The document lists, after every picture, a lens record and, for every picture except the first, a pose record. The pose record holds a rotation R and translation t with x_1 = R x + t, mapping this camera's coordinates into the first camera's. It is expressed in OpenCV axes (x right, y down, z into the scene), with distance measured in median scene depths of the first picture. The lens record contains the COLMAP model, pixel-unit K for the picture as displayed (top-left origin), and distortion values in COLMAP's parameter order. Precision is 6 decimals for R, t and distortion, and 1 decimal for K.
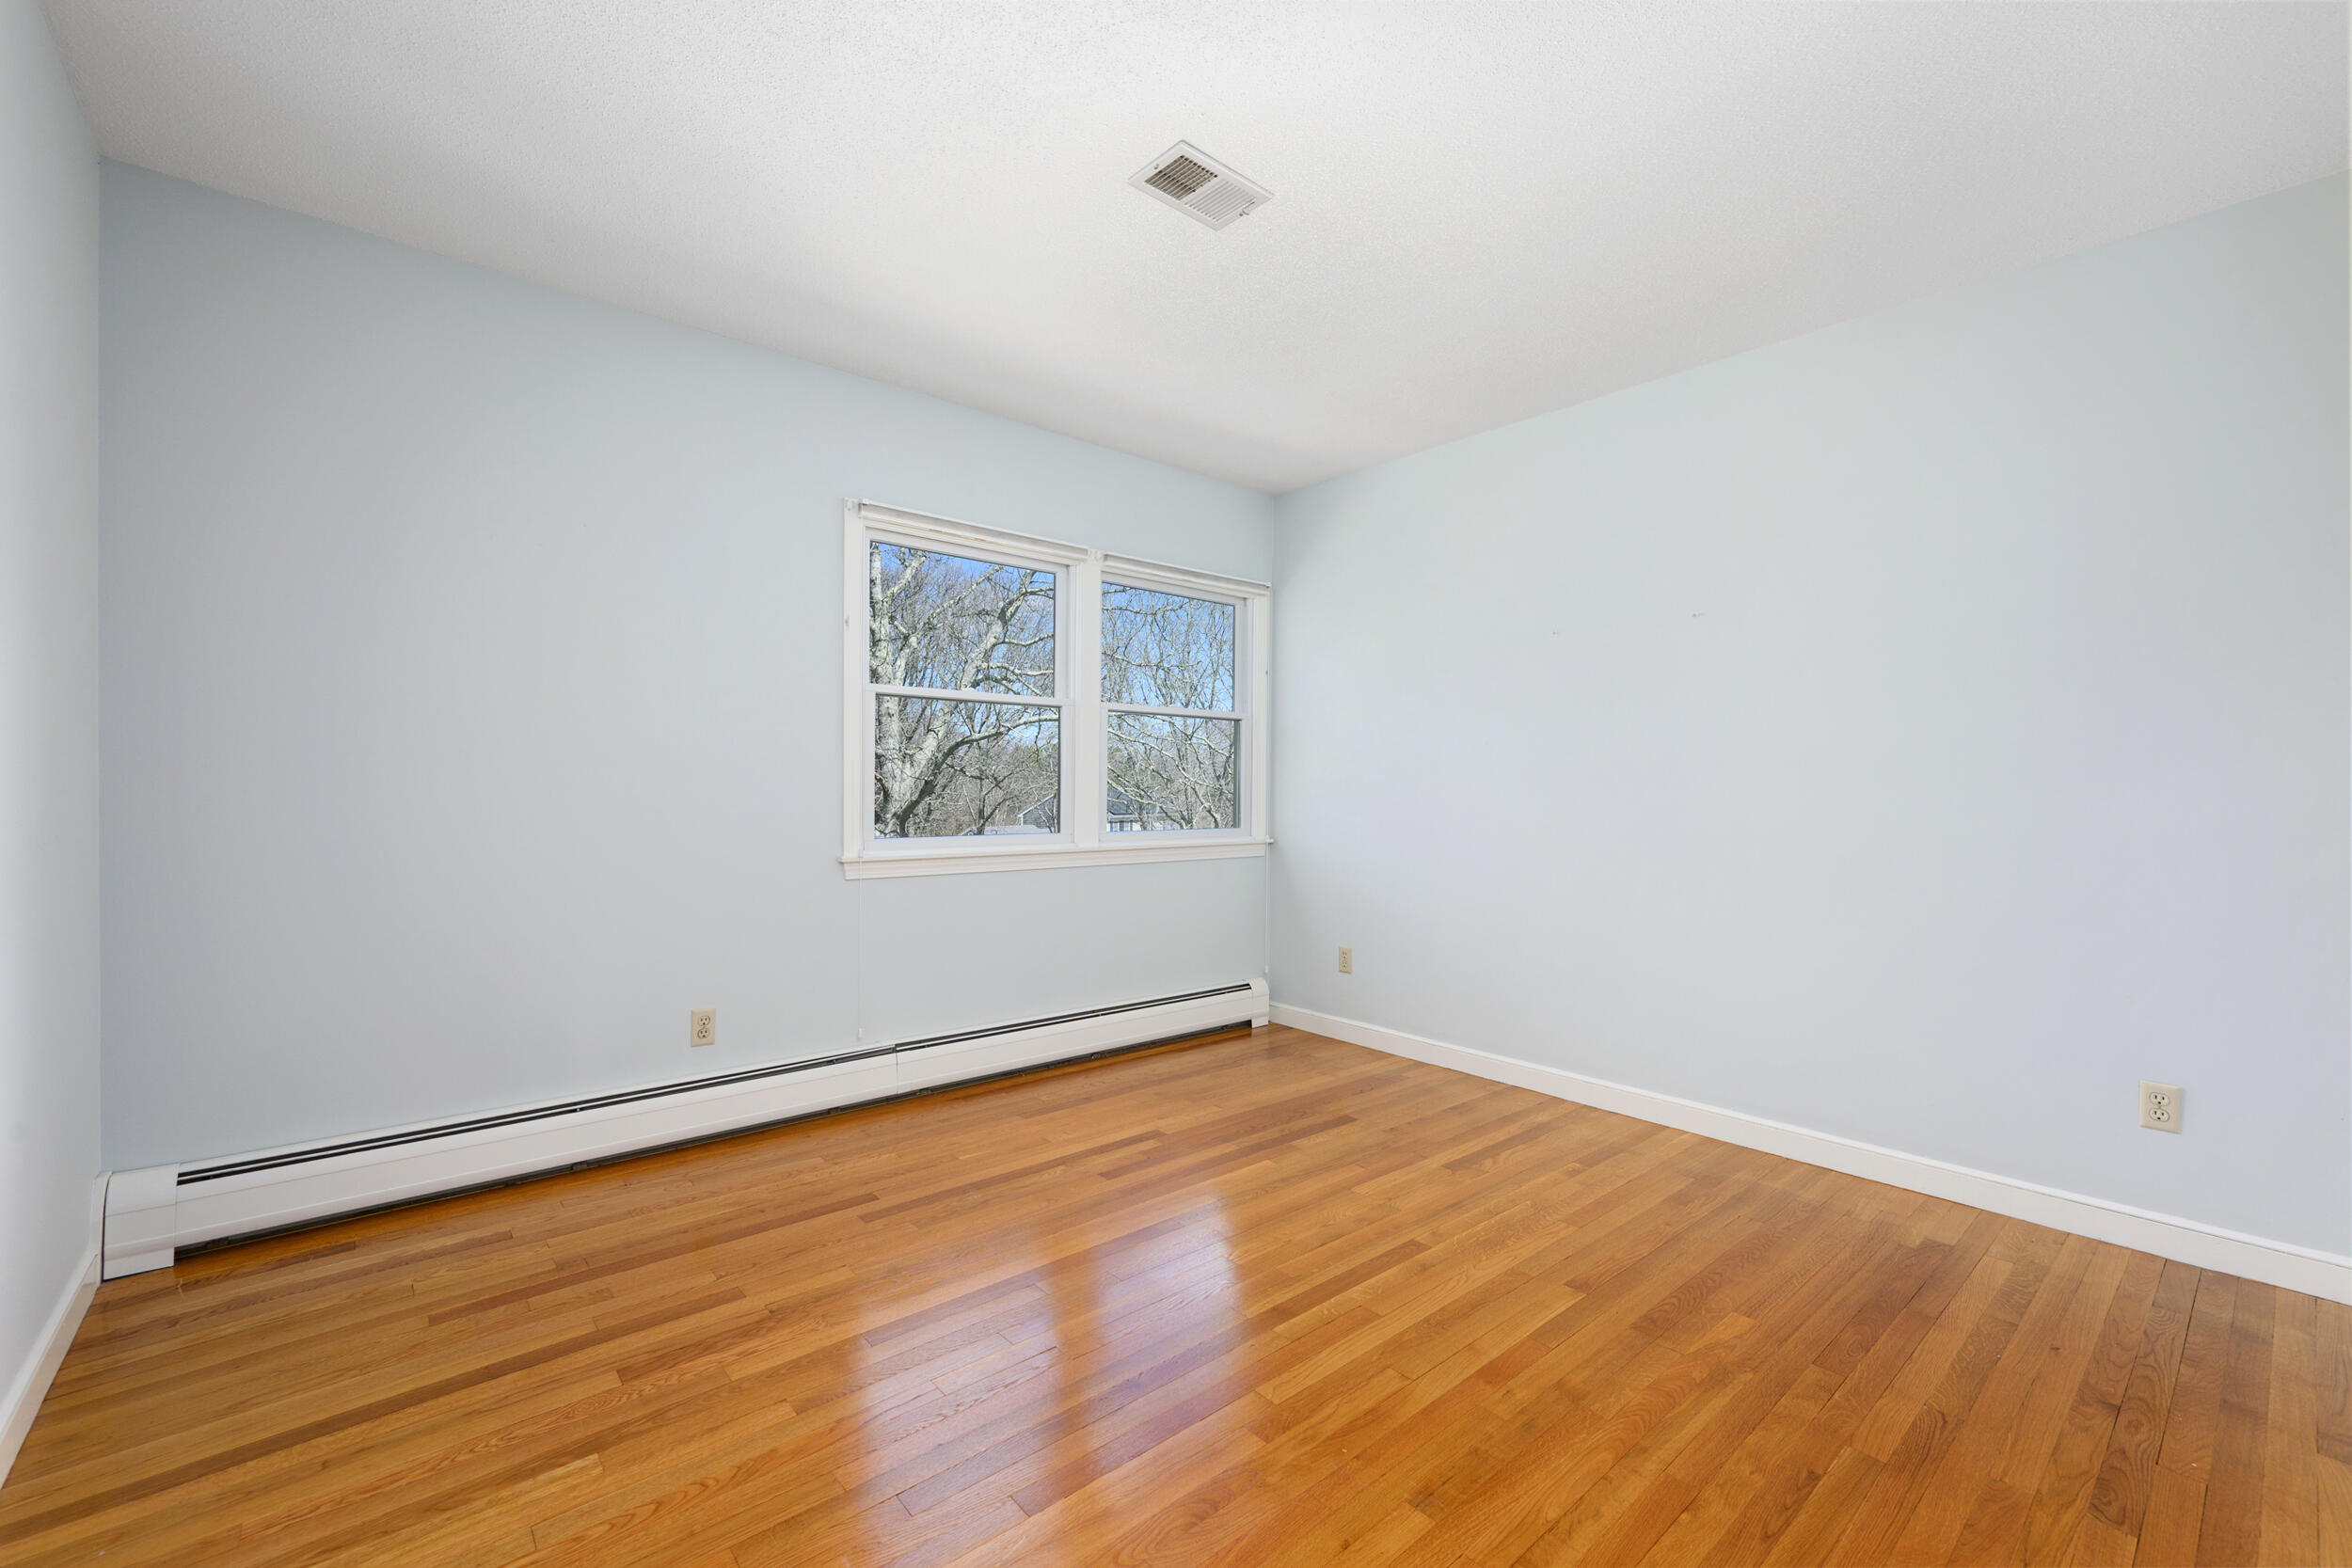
lens RADIAL K [[965.4, 0, 1167.9], [0, 965.4, 788.4], [0, 0, 1]] dist [-0.000278, 0.000122]
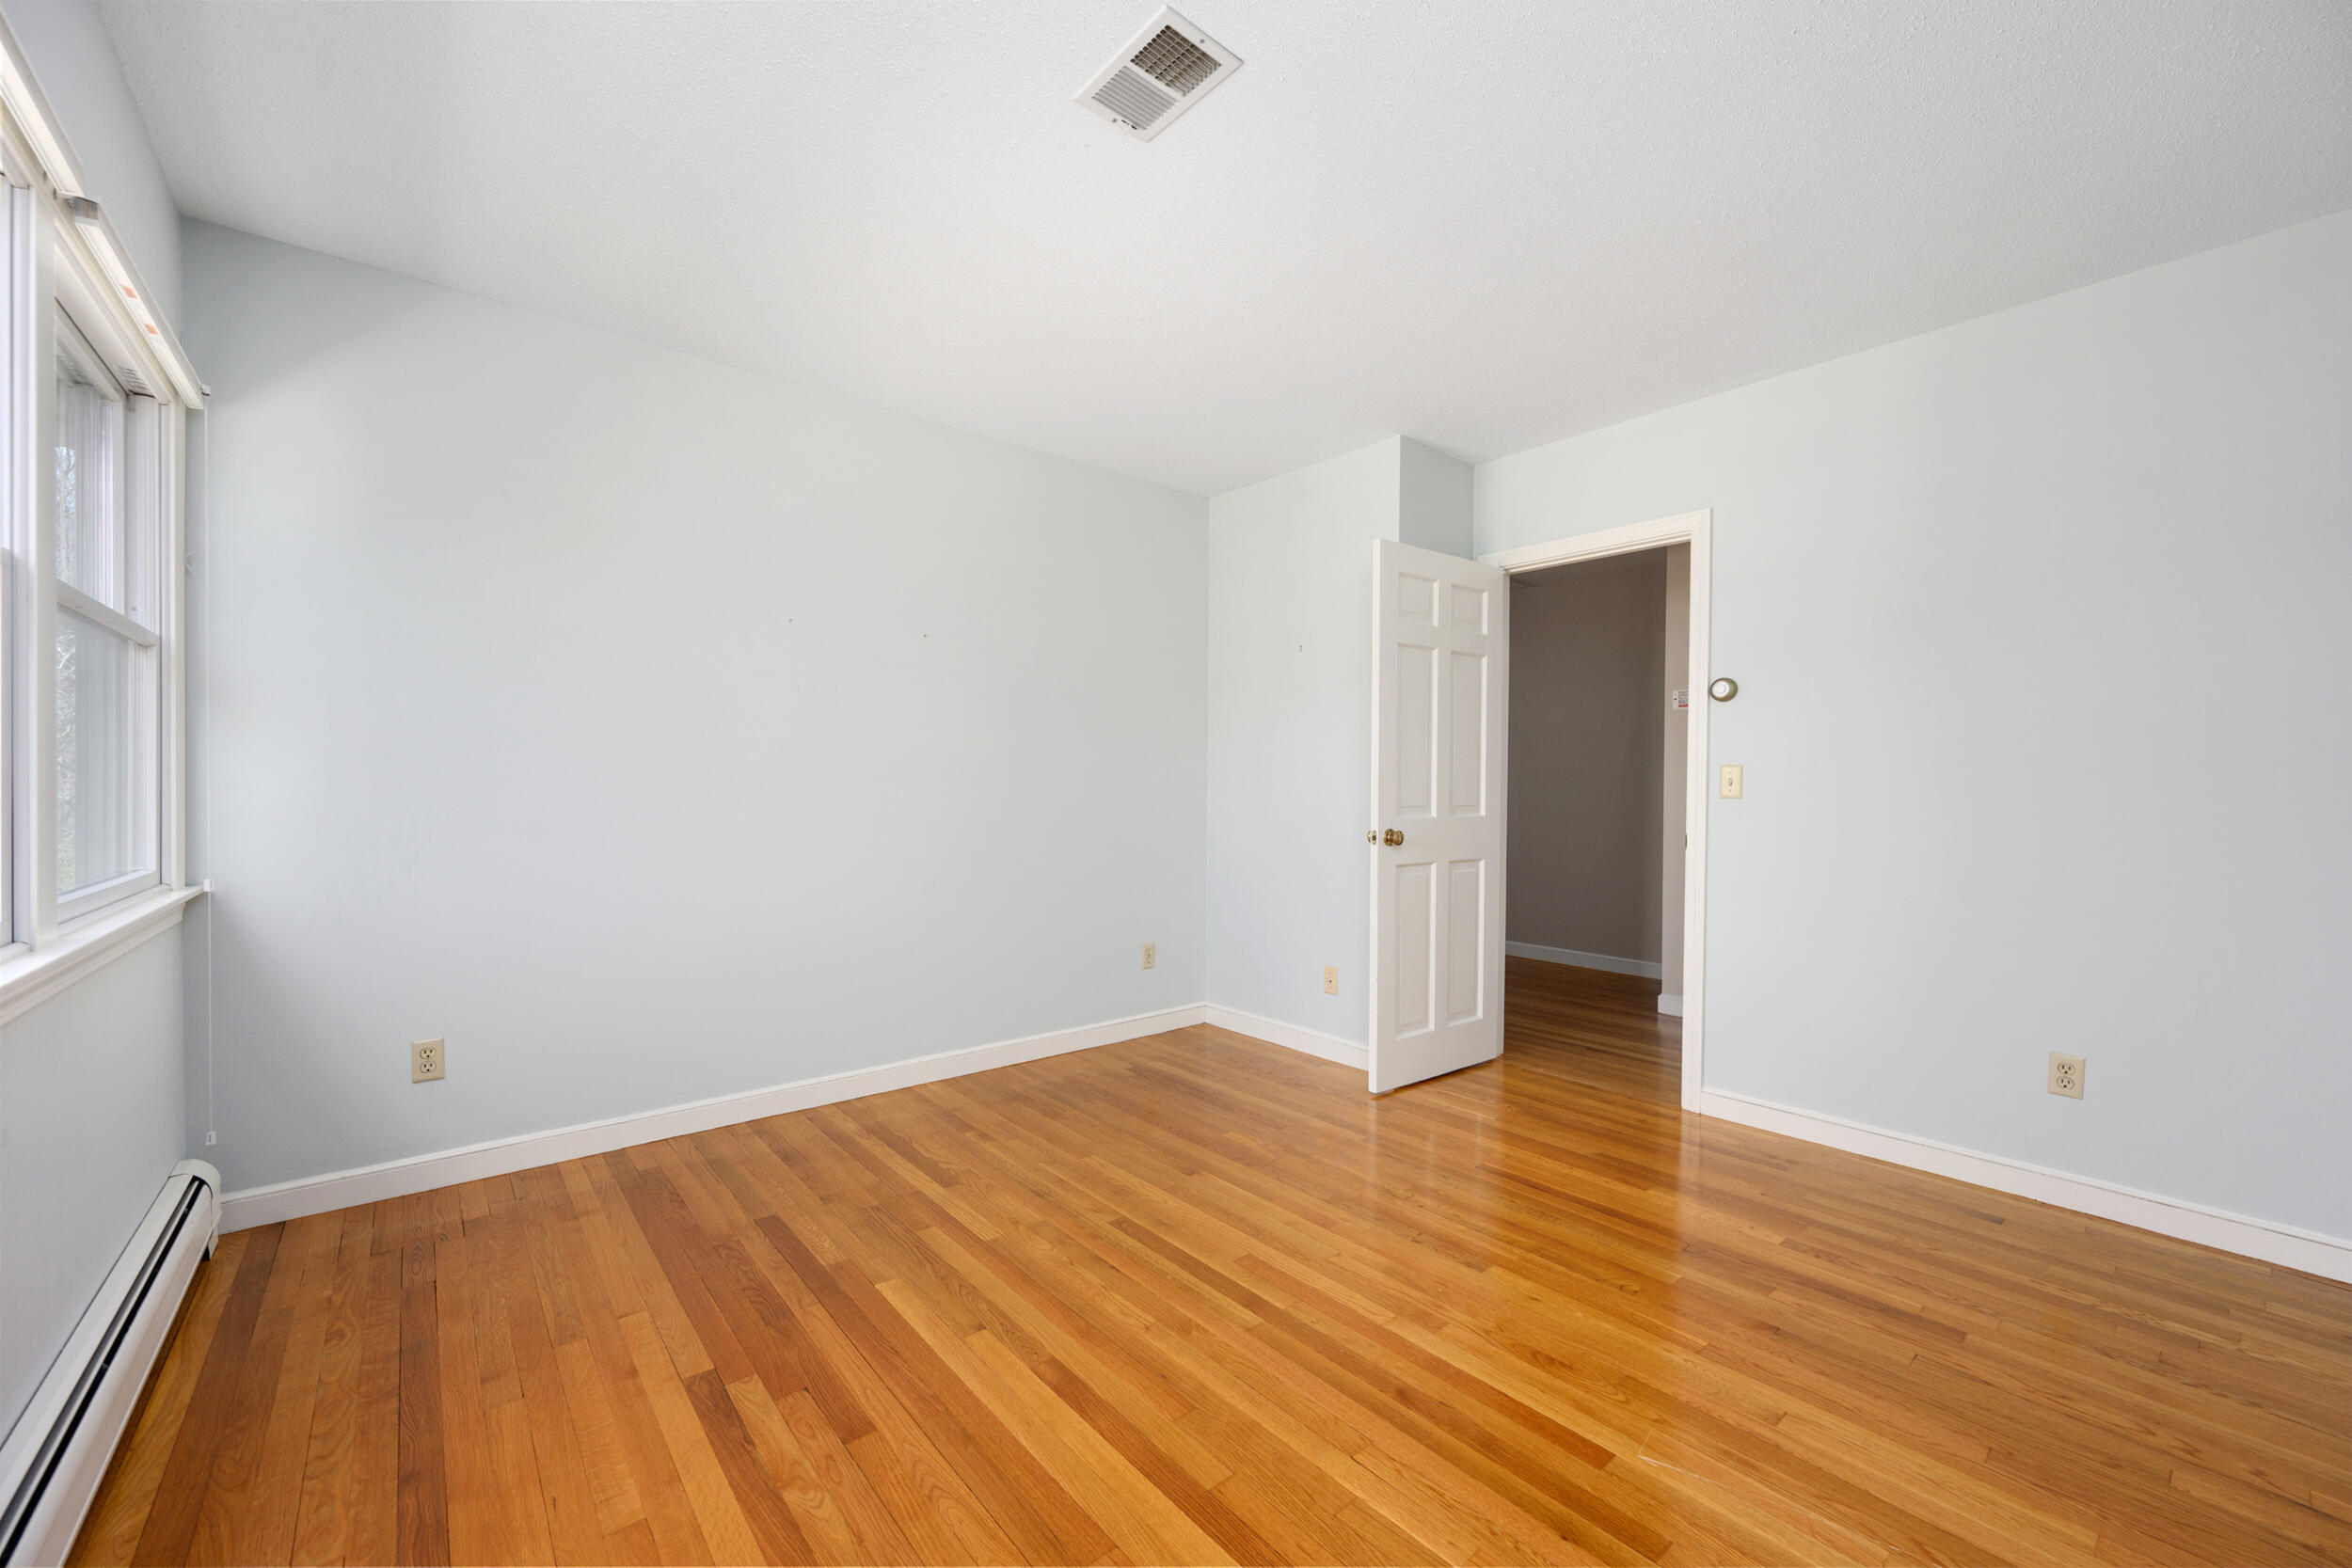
lens RADIAL K [[948.0, 0, 1165.4], [0, 948.0, 770.1], [0, 0, 1]] dist [-0.002503, 0.000443]
pose [[0.005056, 0.007379, 0.999960, -0.628886], [0.001084, 0.999972, -0.007385, -0.003495], [-0.999987, 0.001121, 0.005048, 0.780714]]
